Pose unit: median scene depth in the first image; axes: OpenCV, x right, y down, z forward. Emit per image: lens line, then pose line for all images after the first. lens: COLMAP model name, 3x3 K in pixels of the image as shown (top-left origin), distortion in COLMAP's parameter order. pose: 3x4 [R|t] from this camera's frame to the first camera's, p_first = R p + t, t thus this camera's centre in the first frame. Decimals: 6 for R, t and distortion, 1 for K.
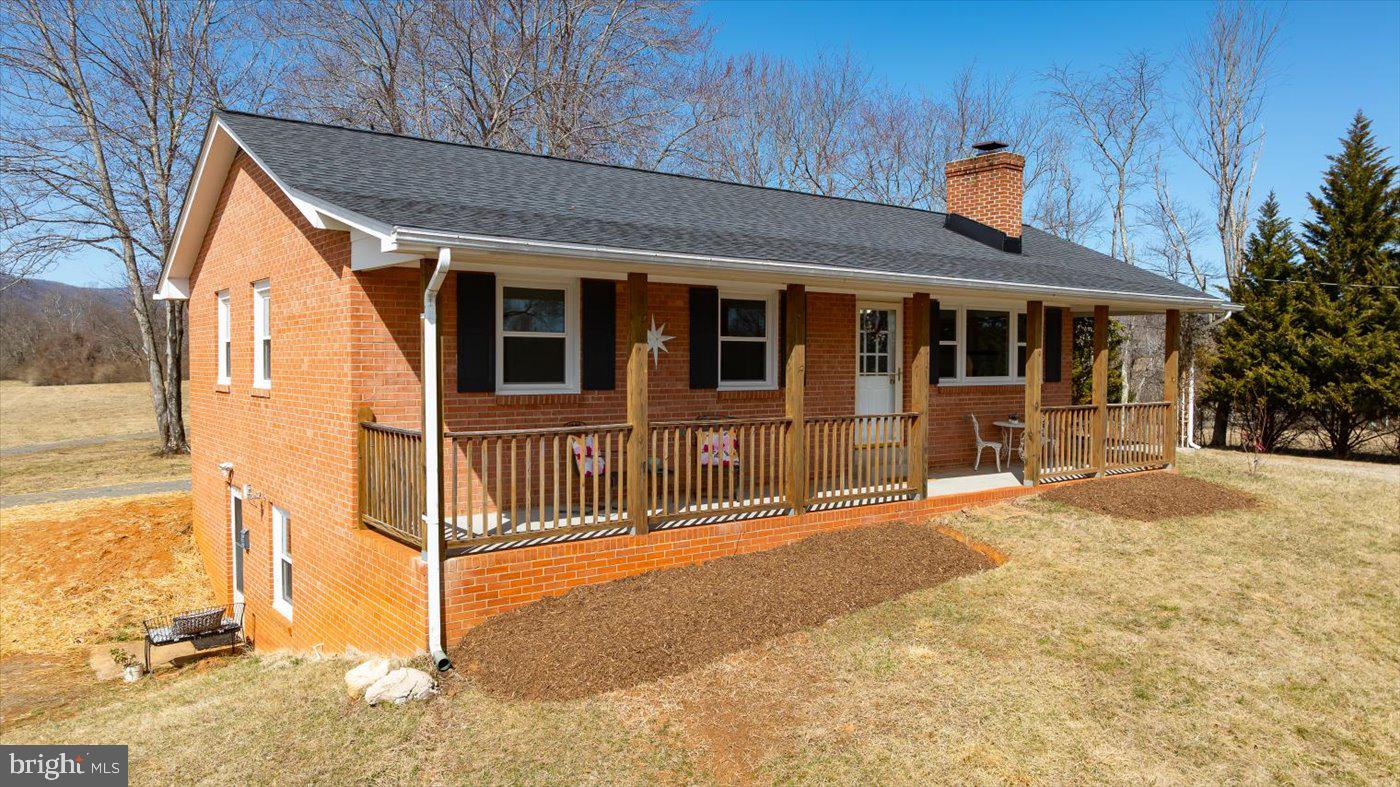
lens RADIAL K [[996.8, 0, 703.5], [0, 996.8, 391.3], [0, 0, 1]] dist [-0.034196, 0.025673]
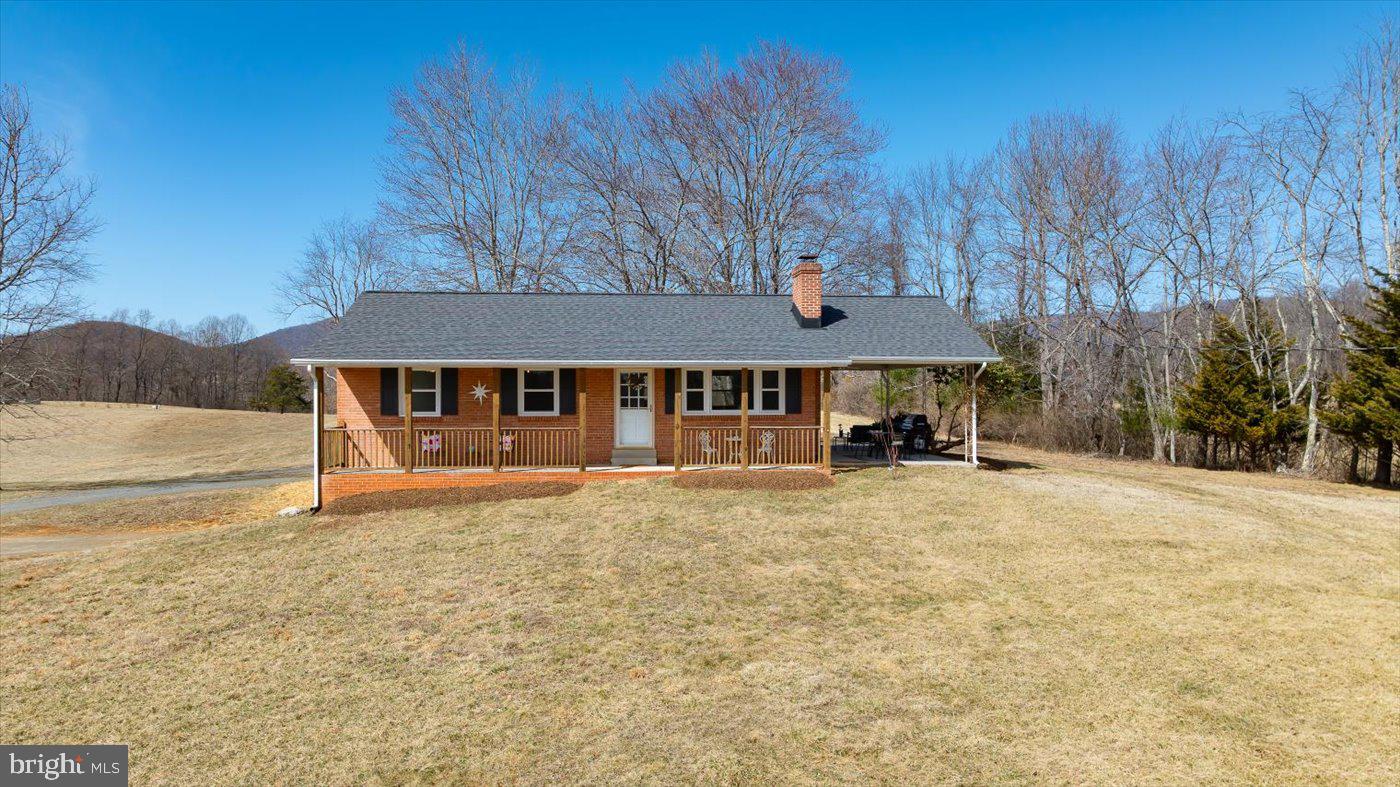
lens RADIAL K [[996.8, 0, 686.5], [0, 996.8, 394.1], [0, 0, 1]] dist [-0.034196, 0.025673]
pose [[0.847726, -0.000861, -0.530434, 1.243491], [-0.012840, 0.999672, -0.022143, -0.004343], [0.530279, 0.025582, 0.847437, -0.497654]]
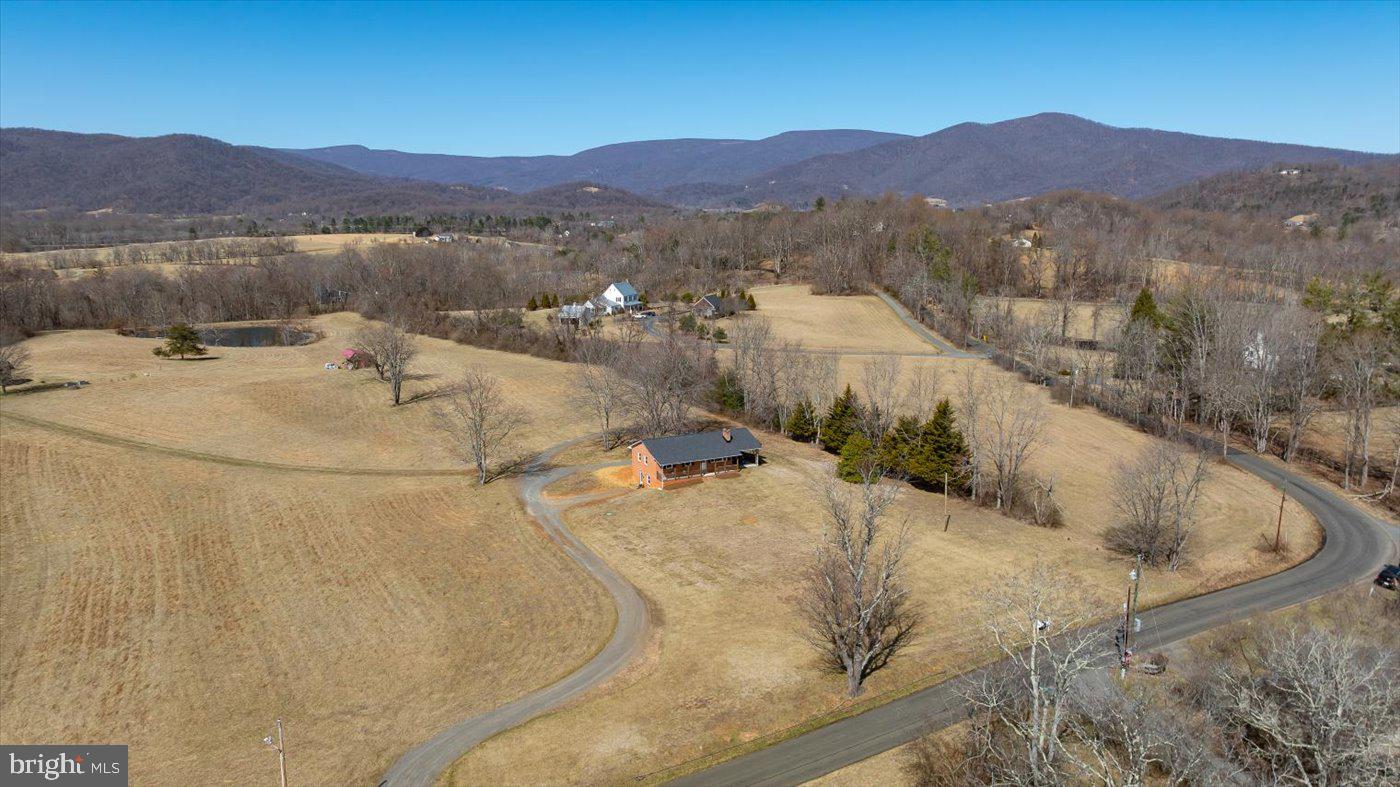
lens RADIAL K [[996.8, 0, 701.4], [0, 996.8, 395.1], [0, 0, 1]] dist [-0.034196, 0.025673]
pose [[0.985556, 0.024012, -0.167639, 1.879763], [0.001685, 0.988457, 0.151489, -2.281638], [0.169342, -0.149584, 0.974140, -8.966258]]
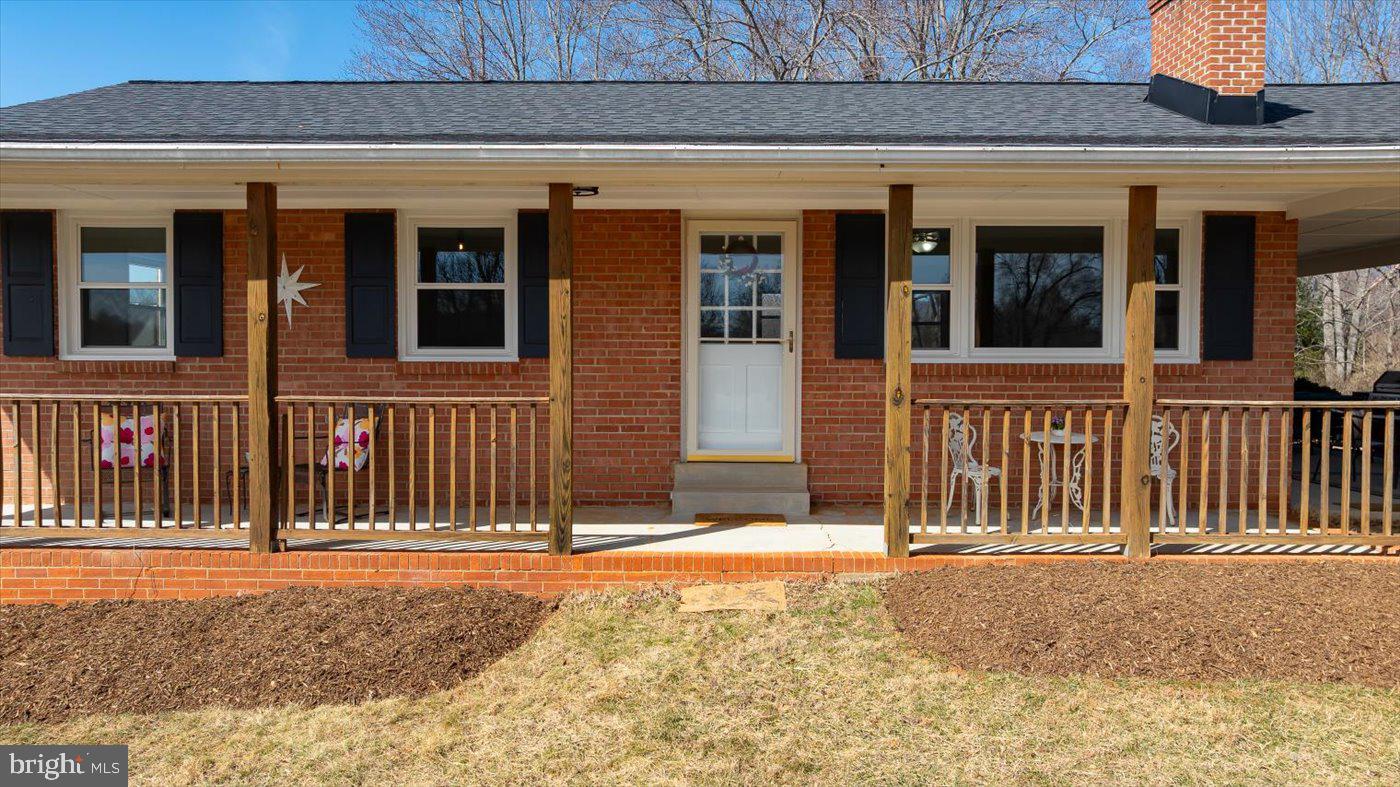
lens RADIAL K [[996.8, 0, 699.3], [0, 996.8, 401.5], [0, 0, 1]] dist [-0.034196, 0.025673]
pose [[0.796180, 0.032747, -0.604173, 0.533359], [-0.020139, 0.999415, 0.027631, 0.003707], [0.604724, -0.009832, 0.796374, 0.511349]]
